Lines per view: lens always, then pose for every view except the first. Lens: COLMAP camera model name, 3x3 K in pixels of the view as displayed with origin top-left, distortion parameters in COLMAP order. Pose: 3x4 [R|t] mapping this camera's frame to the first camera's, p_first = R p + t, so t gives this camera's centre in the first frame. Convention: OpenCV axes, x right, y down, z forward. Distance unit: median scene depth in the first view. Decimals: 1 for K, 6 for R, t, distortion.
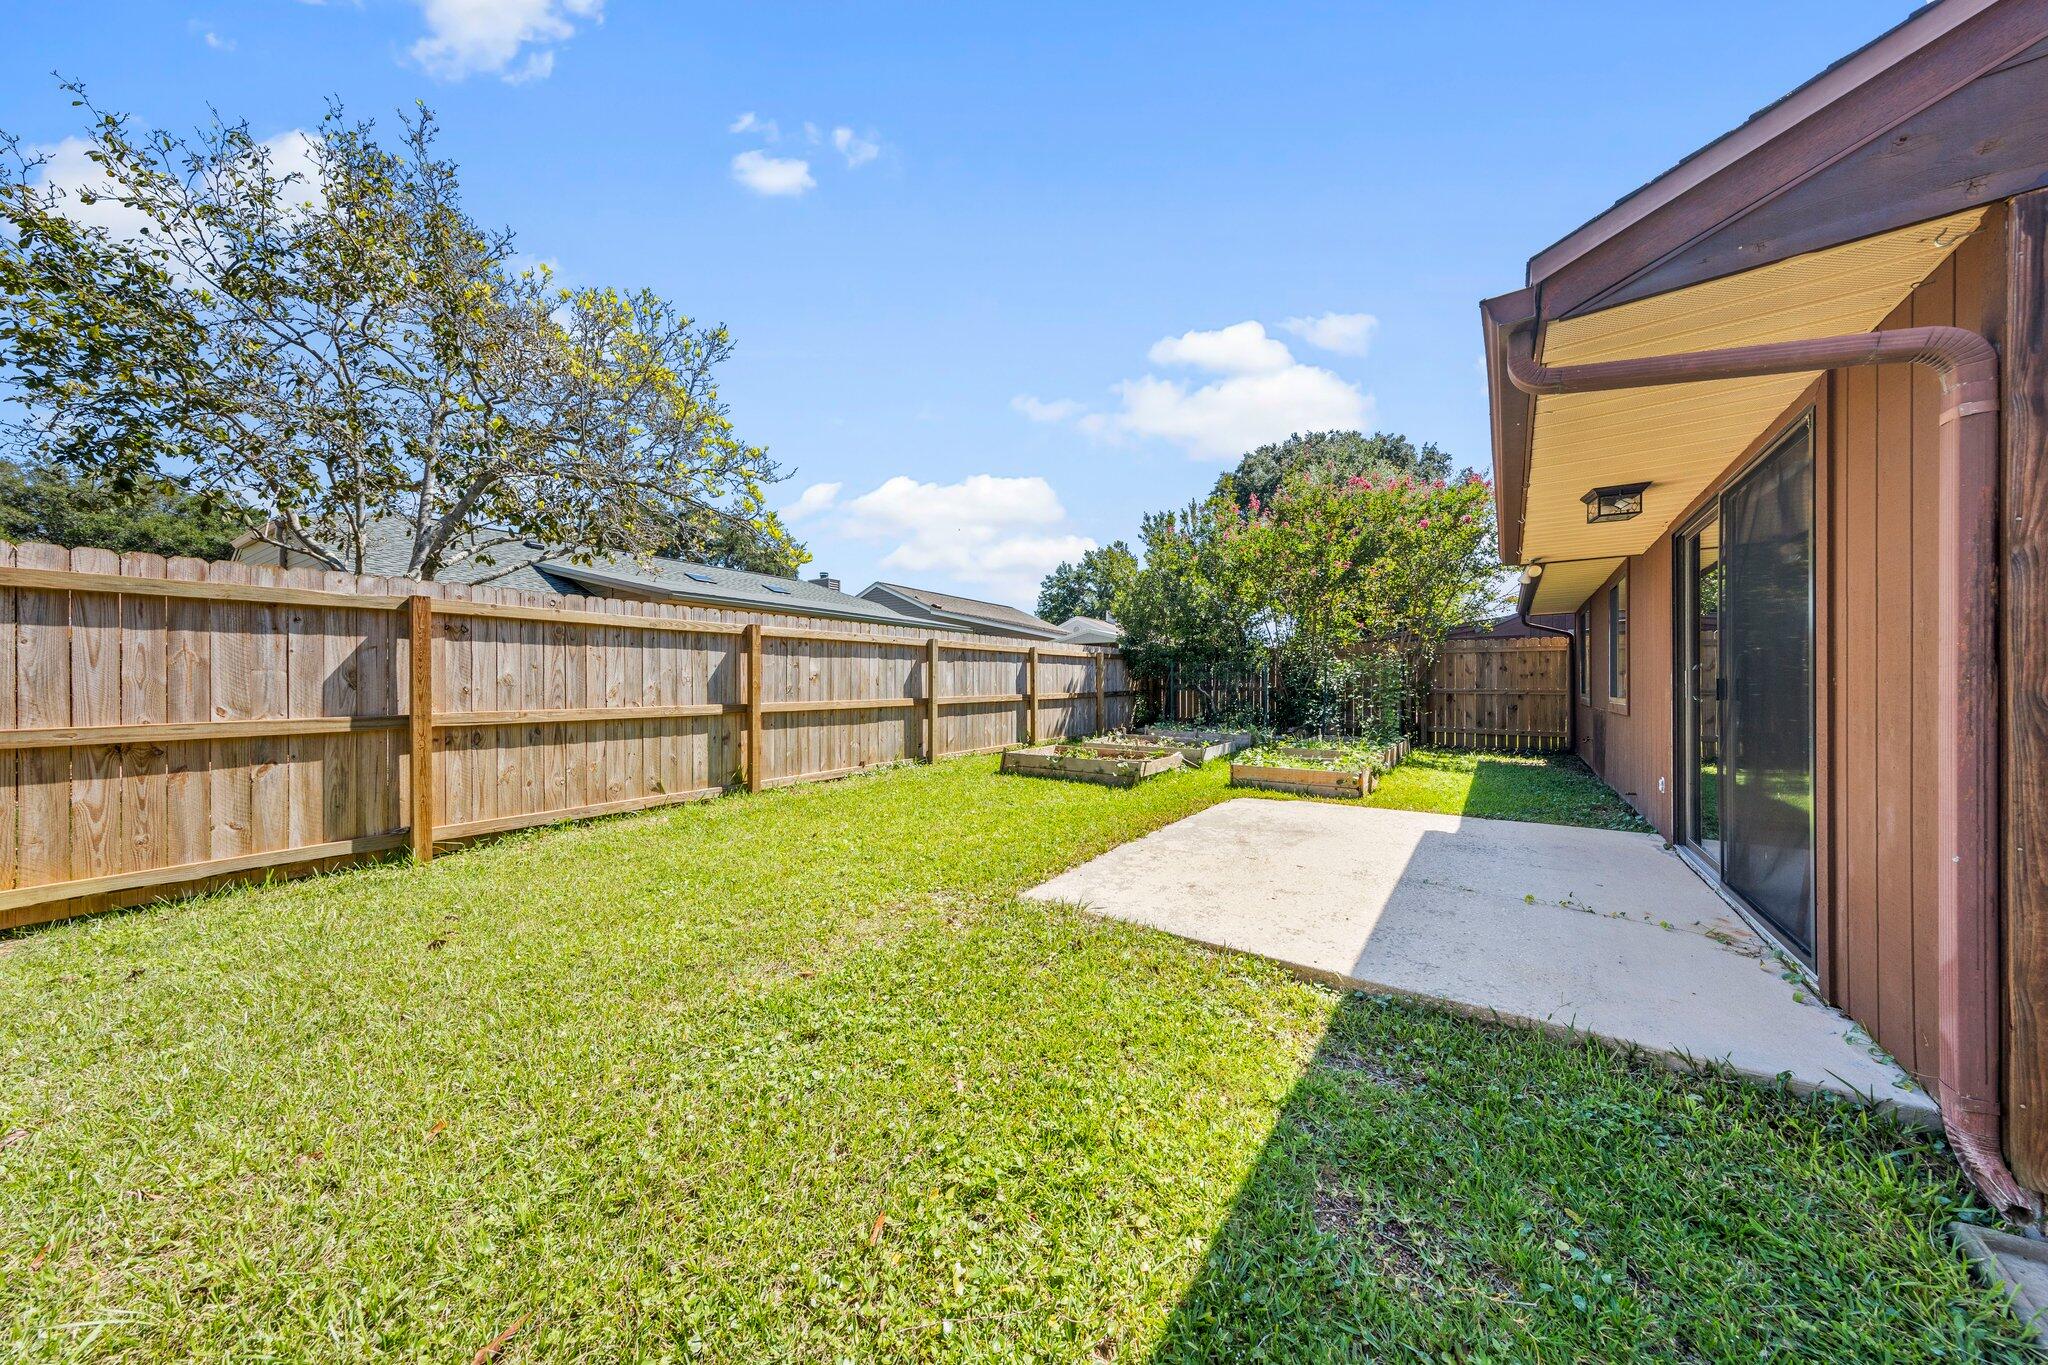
lens RADIAL K [[645.6, 0, 1028.1], [0, 645.6, 683.5], [0, 0, 1]] dist [0.005153, -0.000647]
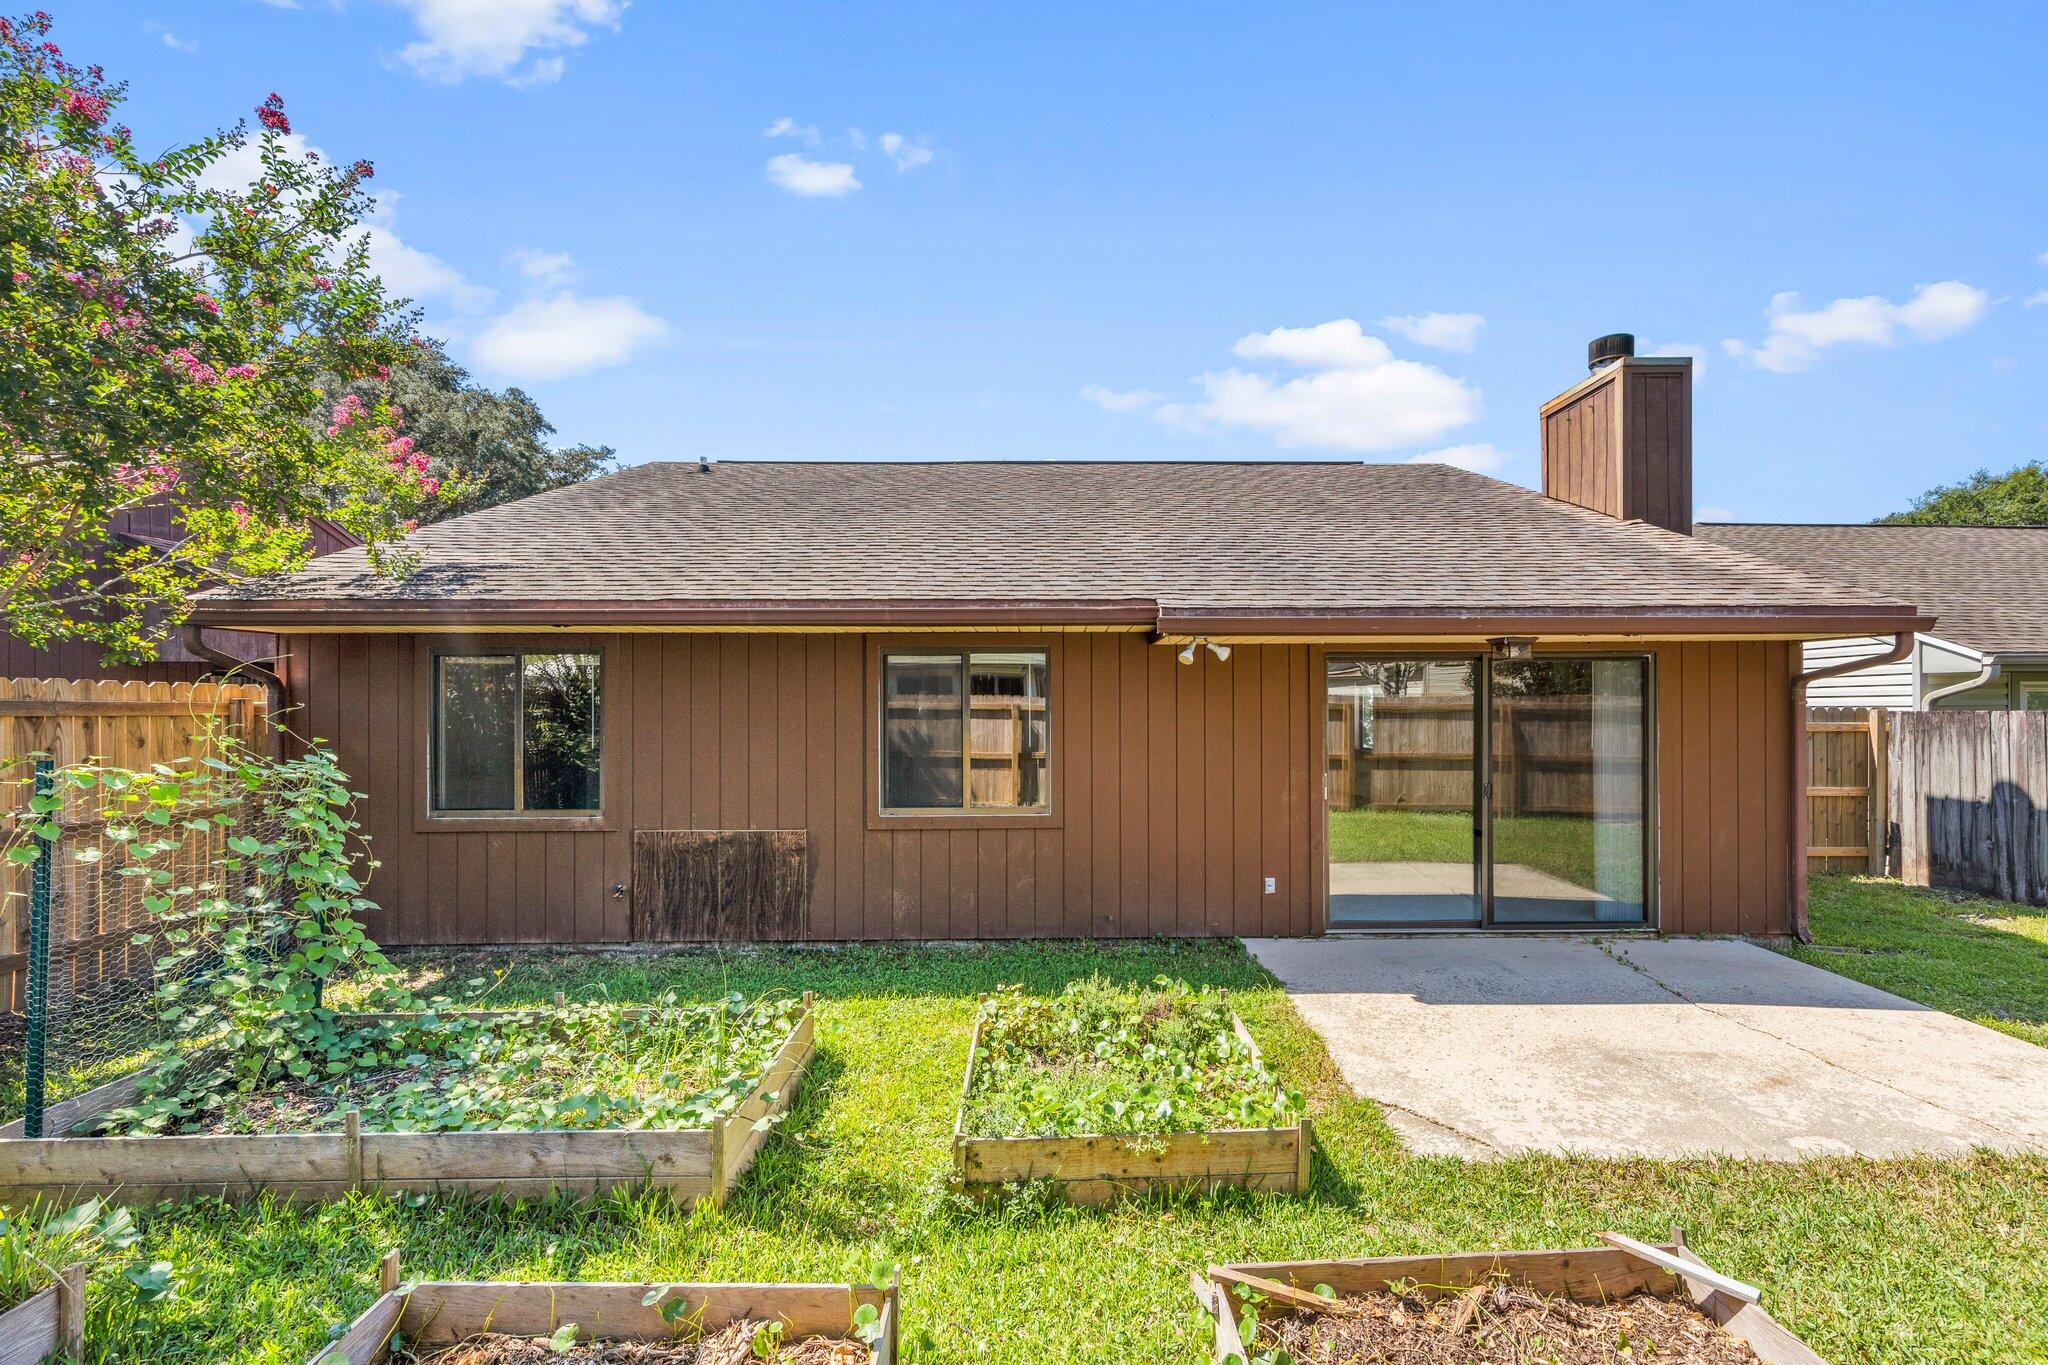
lens RADIAL K [[871.1, 0, 1040.6], [0, 871.1, 696.5], [0, 0, 1]] dist [0.006737, -0.000530]
pose [[-0.593994, 0.011588, 0.804386, 0.087119], [0.003406, 0.999924, -0.011889, -0.174301], [-0.804462, -0.004322, -0.593988, 2.908325]]
